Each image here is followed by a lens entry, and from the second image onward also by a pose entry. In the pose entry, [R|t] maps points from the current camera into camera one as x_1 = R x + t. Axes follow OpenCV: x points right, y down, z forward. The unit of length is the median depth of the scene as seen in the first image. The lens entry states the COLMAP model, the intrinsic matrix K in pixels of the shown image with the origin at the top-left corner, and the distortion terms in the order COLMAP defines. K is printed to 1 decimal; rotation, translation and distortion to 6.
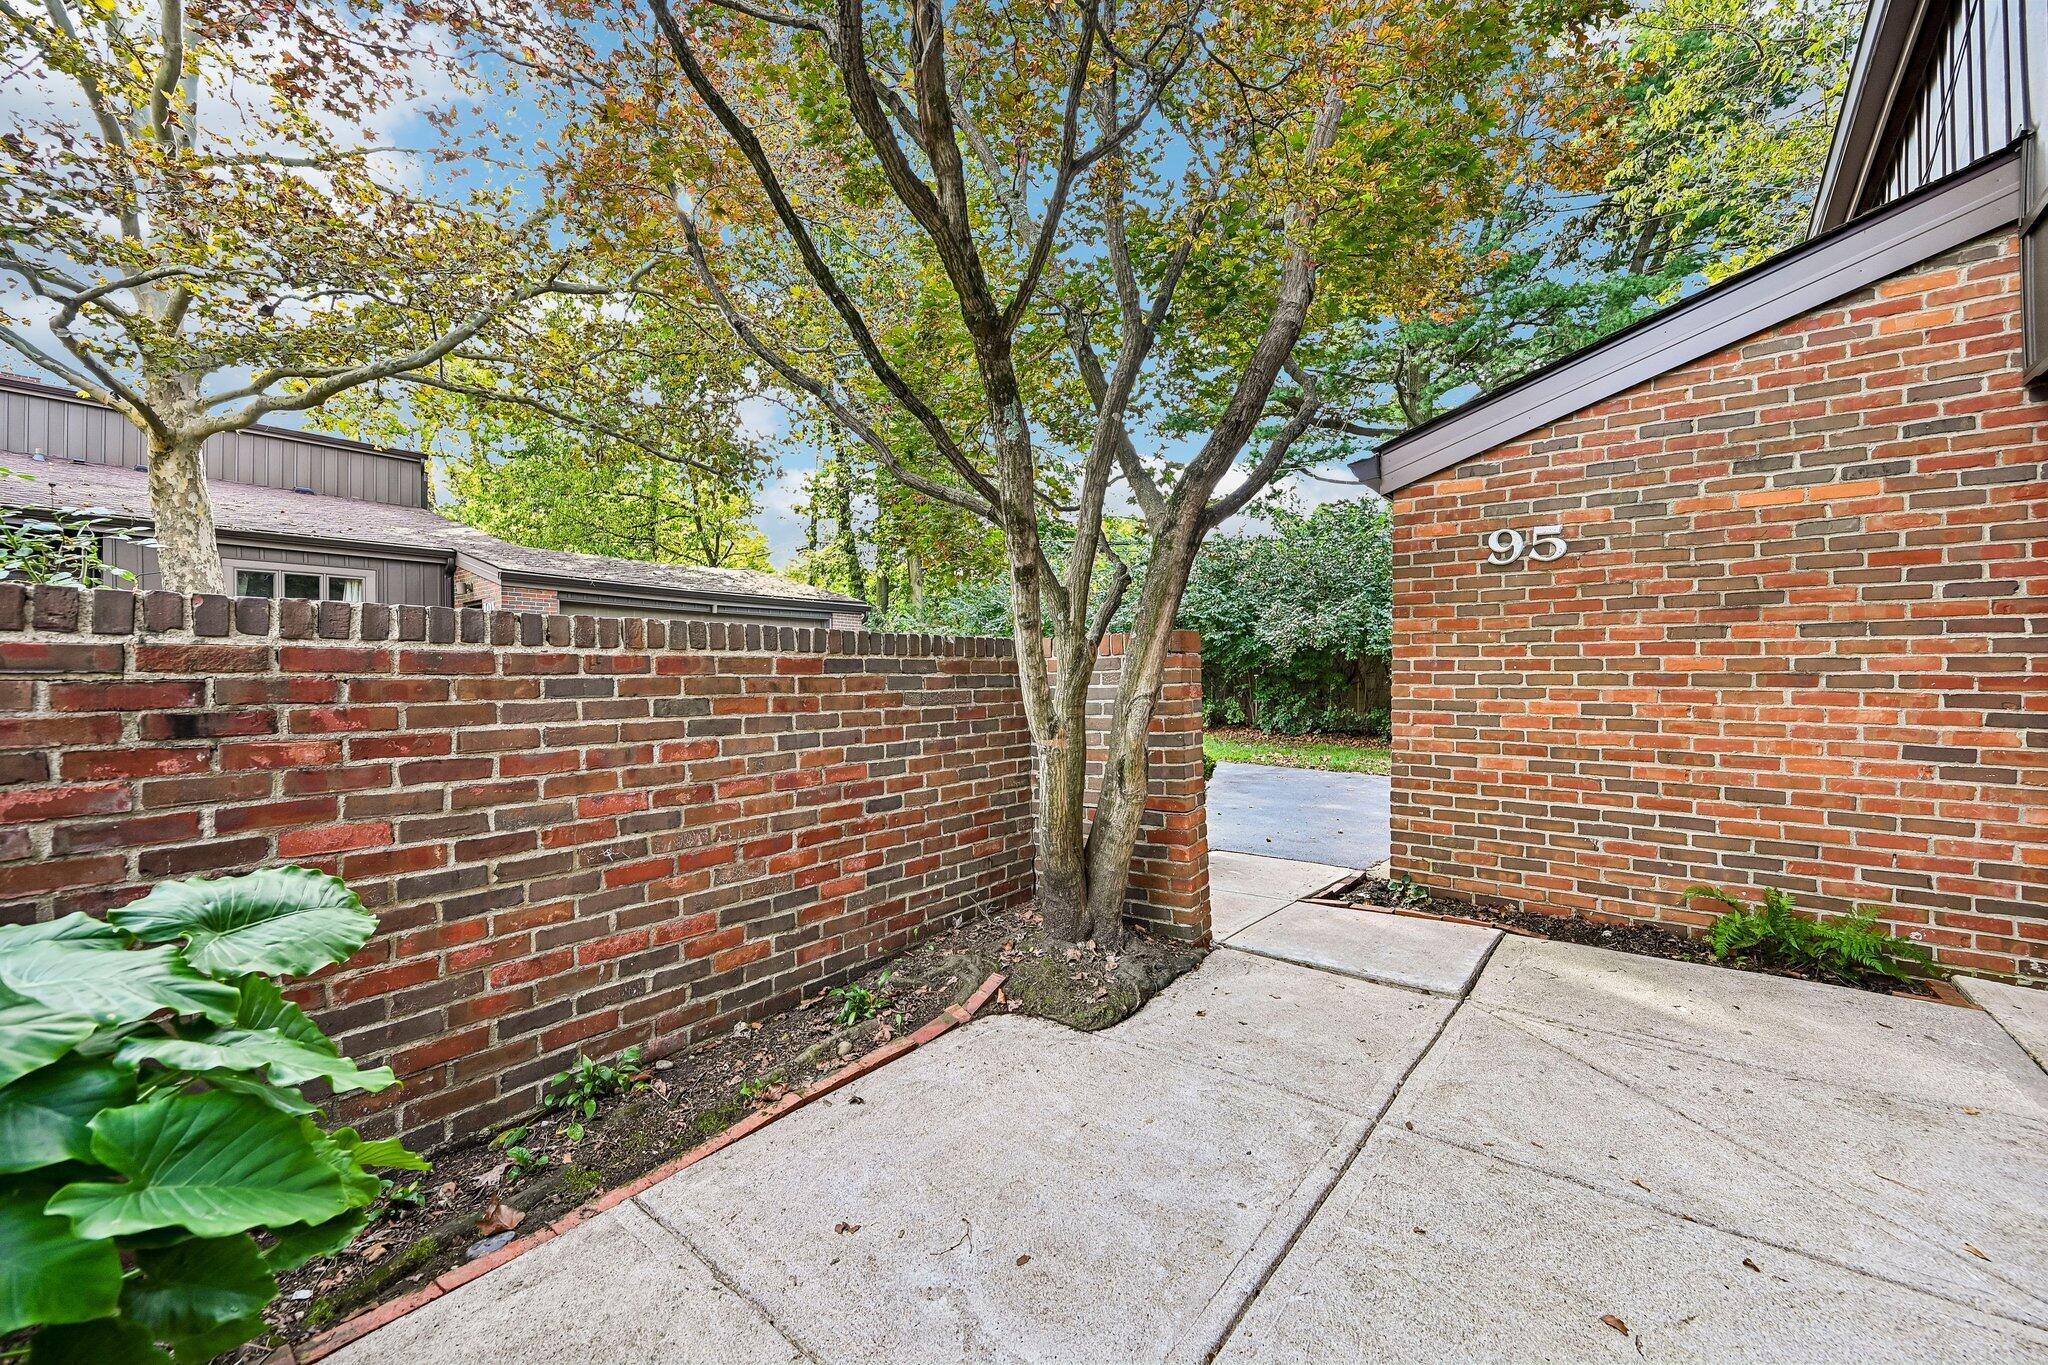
lens RADIAL K [[806.3, 0, 1021.3], [0, 806.3, 673.5], [0, 0, 1]] dist [0.001651, 0.000477]
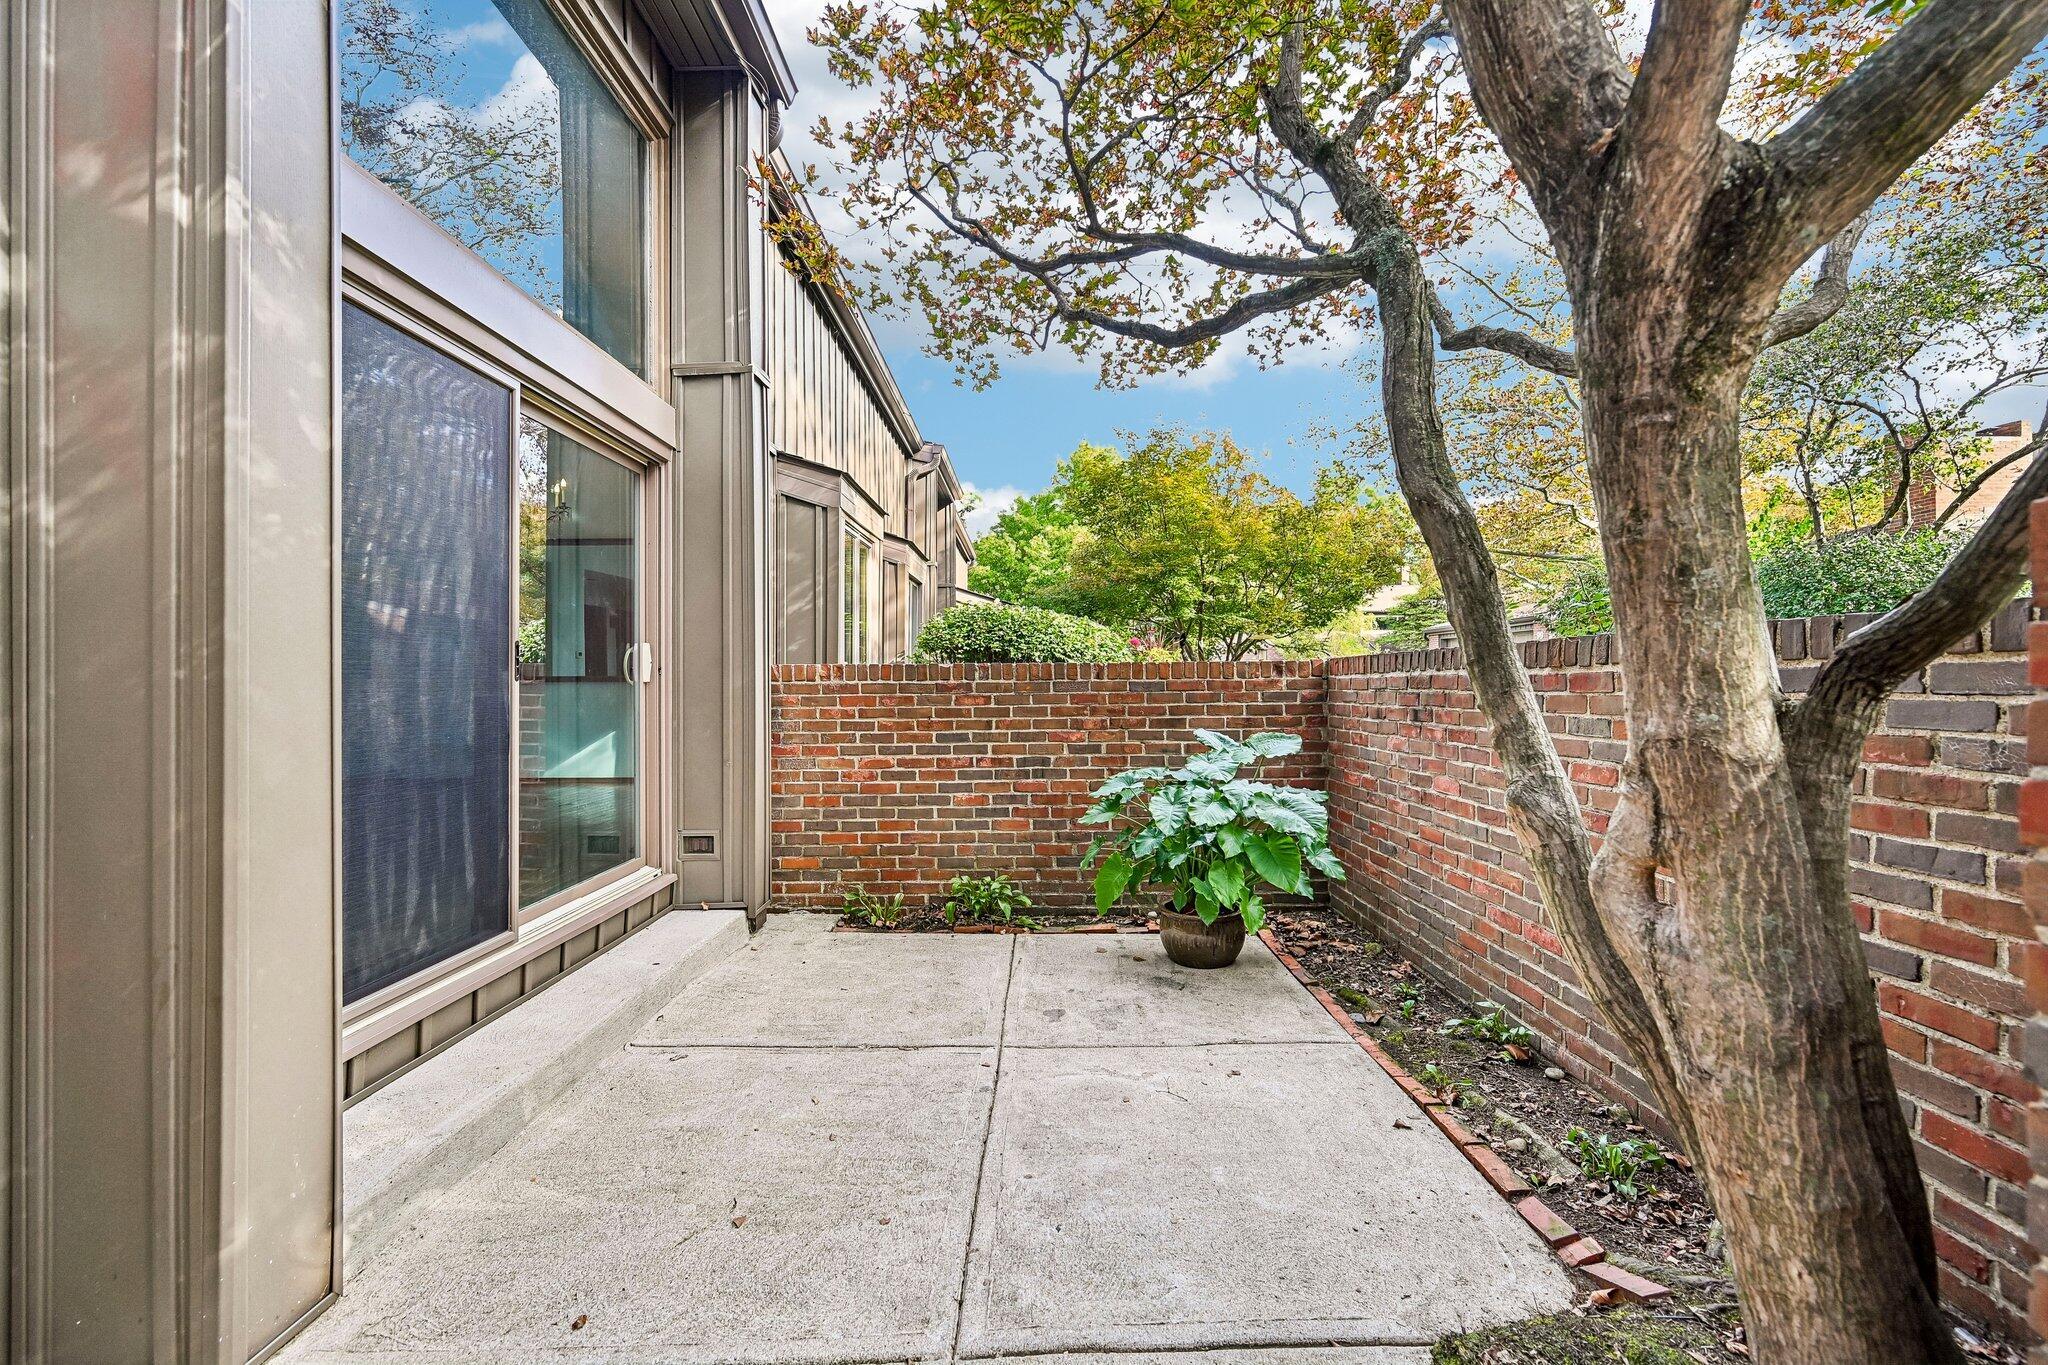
lens RADIAL K [[885.8, 0, 1023.2], [0, 885.8, 681.4], [0, 0, 1]] dist [-0.000770, 0.000238]
pose [[-0.784844, 0.003713, -0.619682, 0.794767], [0.004255, 0.999991, 0.000603, -0.013364], [0.619678, -0.002164, -0.784853, 1.508080]]
